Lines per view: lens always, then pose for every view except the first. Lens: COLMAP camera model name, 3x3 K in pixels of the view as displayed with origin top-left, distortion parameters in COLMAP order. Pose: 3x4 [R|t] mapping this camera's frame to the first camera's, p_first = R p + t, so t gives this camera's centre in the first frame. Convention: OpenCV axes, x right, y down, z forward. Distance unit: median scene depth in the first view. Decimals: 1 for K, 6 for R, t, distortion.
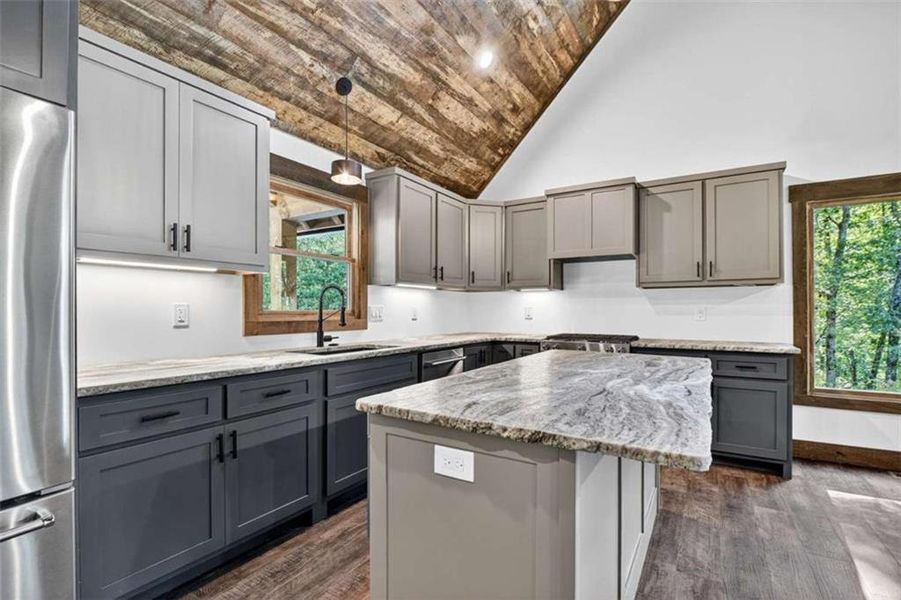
lens RADIAL K [[417.7, 0, 440.1], [0, 417.7, 328.2], [0, 0, 1]] dist [-0.013452, -0.000562]
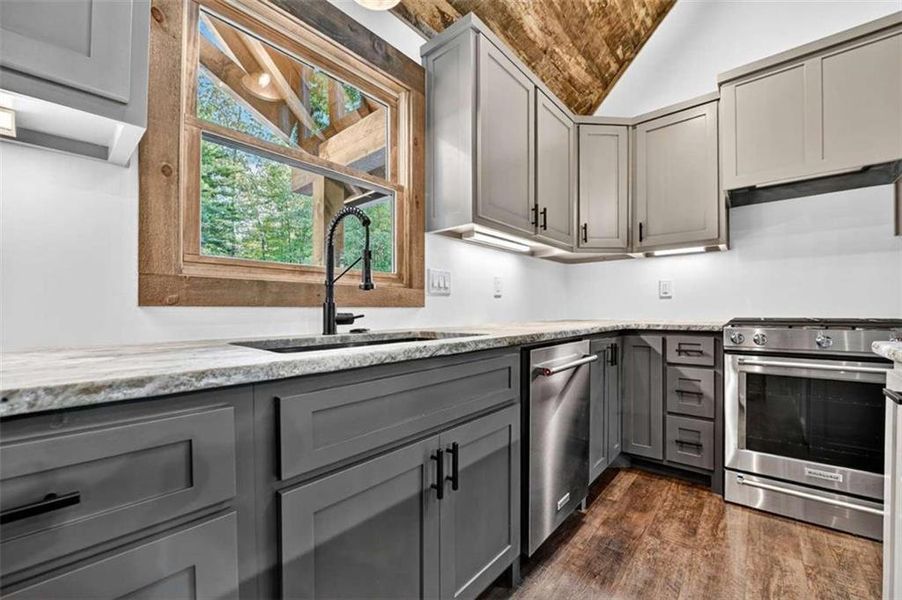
lens RADIAL K [[365.7, 0, 450.8], [0, 365.7, 310.4], [0, 0, 1]] dist [-0.012144, -0.000304]
pose [[0.990907, -0.007556, -0.134335, -0.069259], [0.001954, 0.999125, -0.041783, 0.029999], [0.134533, 0.041141, 0.990055, 0.505583]]
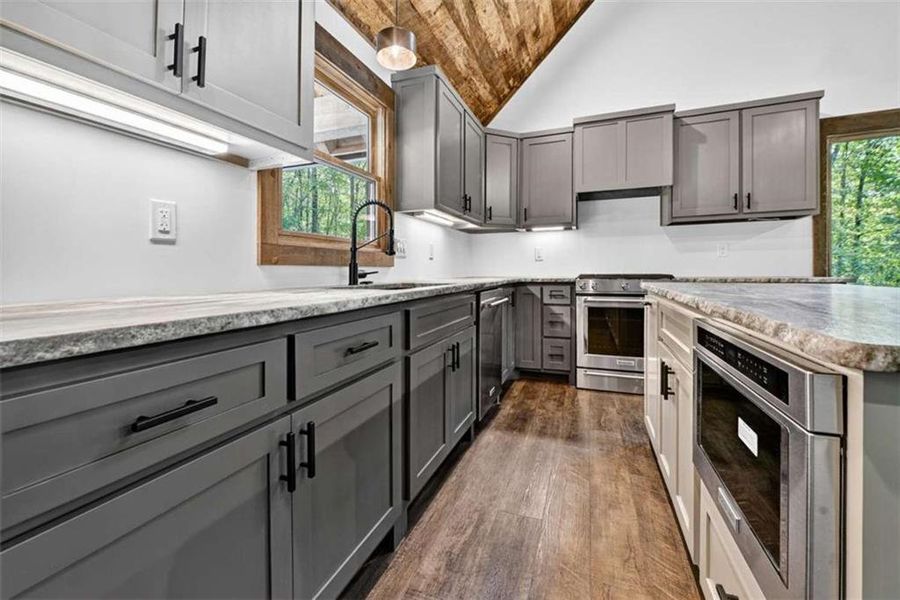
lens RADIAL K [[377.8, 0, 449.4], [0, 377.8, 274.6], [0, 0, 1]] dist [-0.000428, 0.000002]
pose [[0.977323, -0.012696, 0.211373, -0.230753], [0.019471, 0.999360, -0.030002, 0.043307], [-0.210857, 0.033437, 0.976945, 0.270323]]
